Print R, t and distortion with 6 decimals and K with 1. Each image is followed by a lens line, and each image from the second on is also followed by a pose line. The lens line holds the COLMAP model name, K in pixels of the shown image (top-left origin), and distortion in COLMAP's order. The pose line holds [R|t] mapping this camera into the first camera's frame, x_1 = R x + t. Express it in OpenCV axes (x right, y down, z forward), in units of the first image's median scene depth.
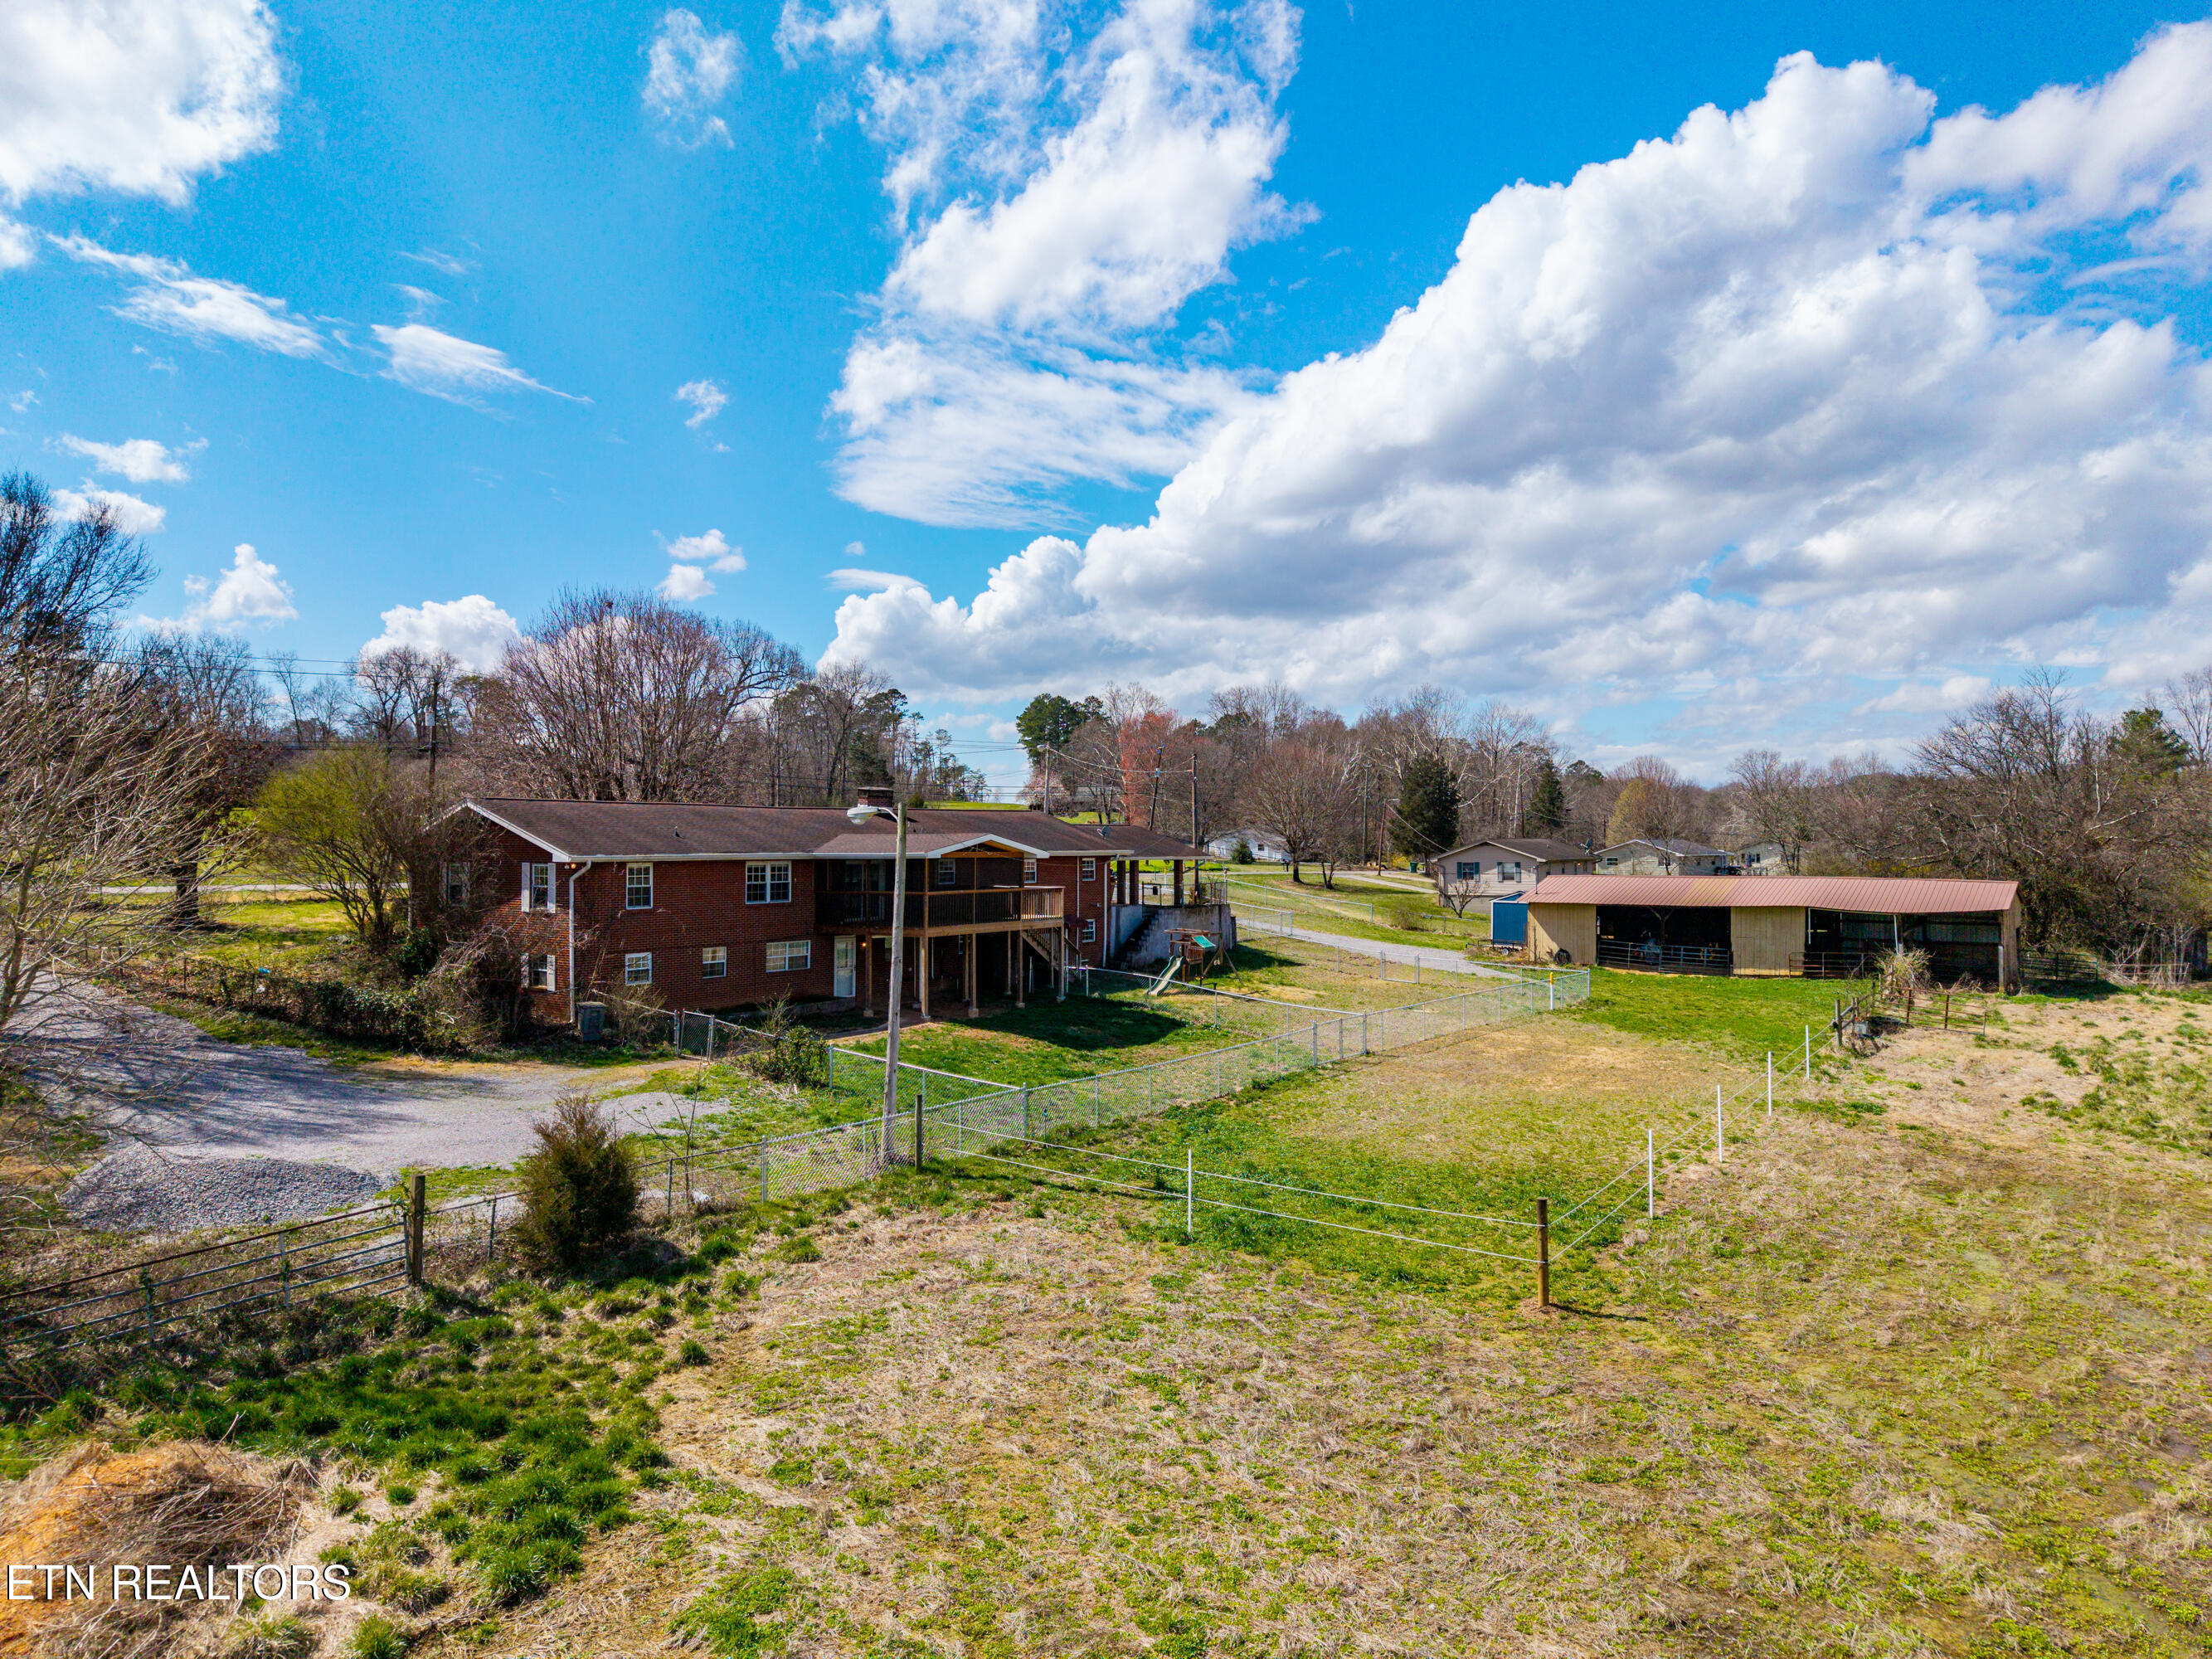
lens RADIAL K [[1482.3, 0, 1115.2], [0, 1482.3, 863.9], [0, 0, 1]] dist [0.033973, -0.032437]
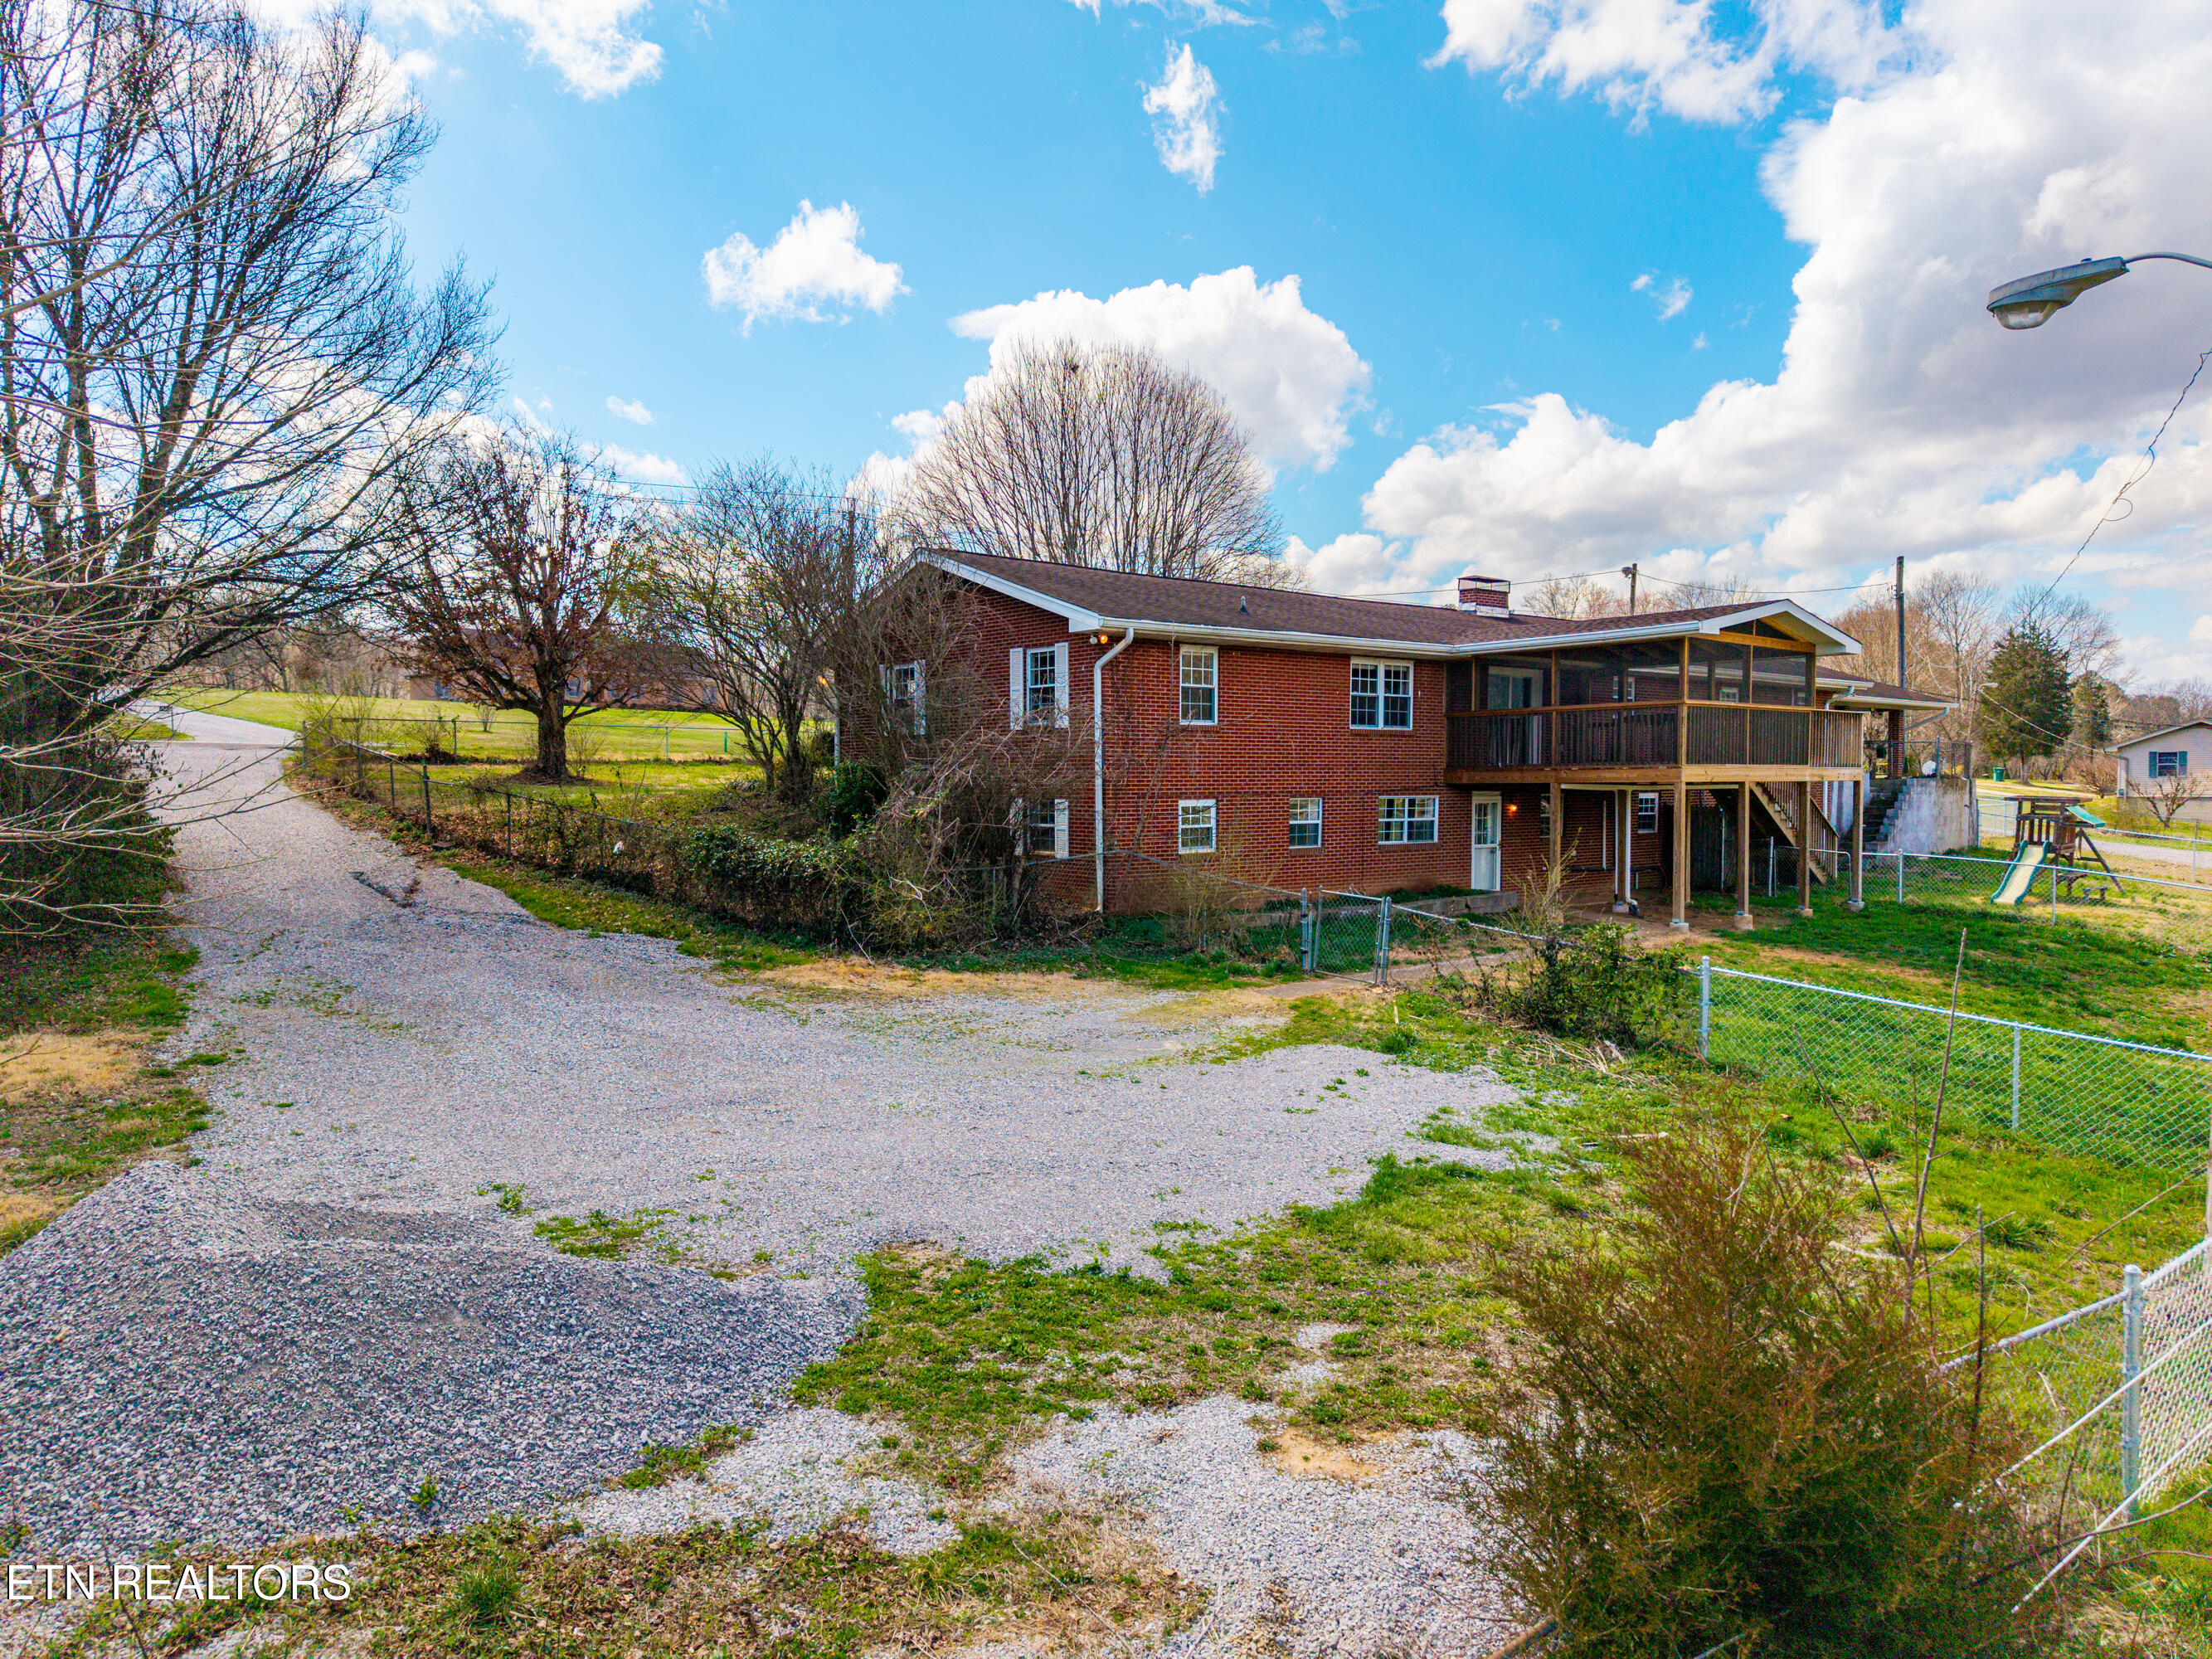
lens RADIAL K [[1511.9, 0, 1145.9], [0, 1511.9, 825.2], [0, 0, 1]] dist [0.106375, -0.033579]
pose [[0.973890, 0.008460, -0.226861, -0.192105], [-0.003977, 0.999788, 0.020214, 0.055120], [0.226984, -0.018784, 0.973717, 0.386308]]
